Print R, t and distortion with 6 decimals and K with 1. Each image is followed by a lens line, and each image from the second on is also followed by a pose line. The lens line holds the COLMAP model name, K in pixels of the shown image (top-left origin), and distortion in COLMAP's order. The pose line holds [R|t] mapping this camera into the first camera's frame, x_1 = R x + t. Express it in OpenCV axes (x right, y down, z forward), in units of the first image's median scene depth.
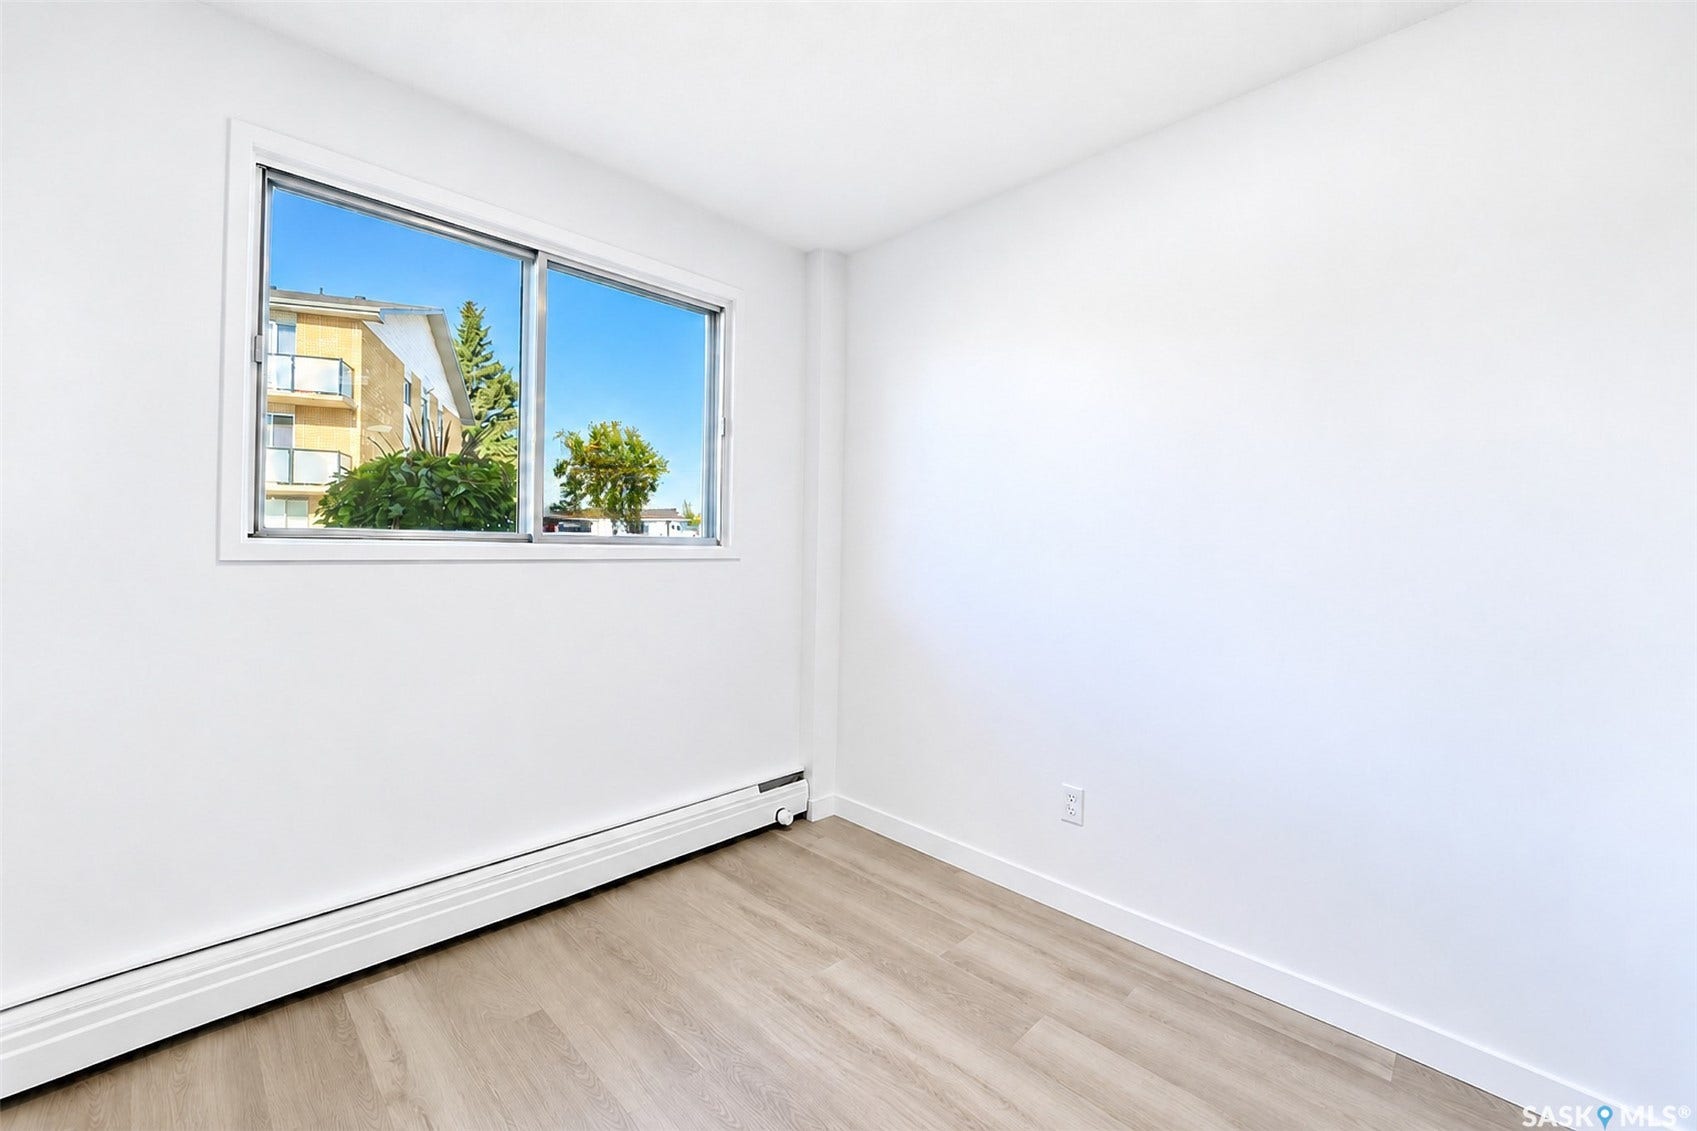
lens RADIAL K [[666.5, 0, 821.6], [0, 666.5, 556.7], [0, 0, 1]] dist [-0.007707, -0.001189]
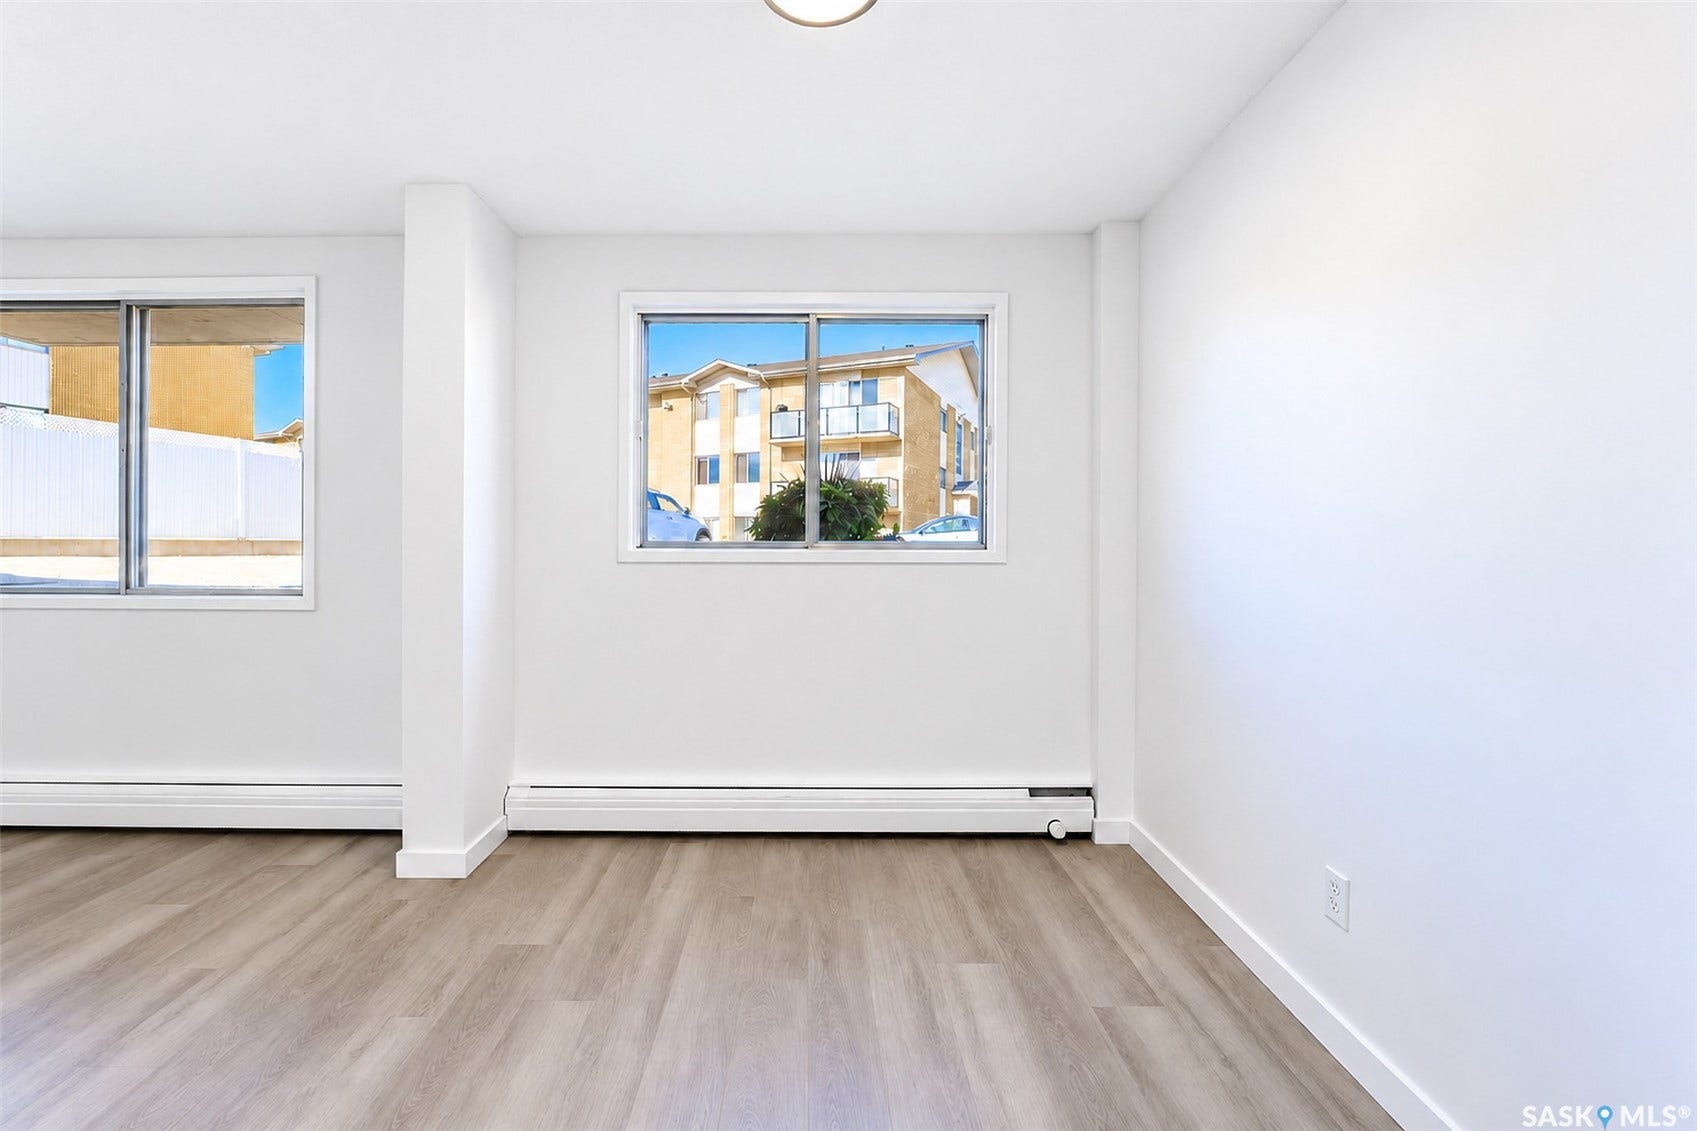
lens RADIAL K [[666.5, 0, 831.9], [0, 666.5, 558.7], [0, 0, 1]] dist [-0.007707, -0.001189]
pose [[0.732512, -0.009432, -0.680688, 0.360031], [0.008093, 0.999954, -0.005147, 0.006012], [0.680706, -0.001739, 0.732555, 0.084881]]
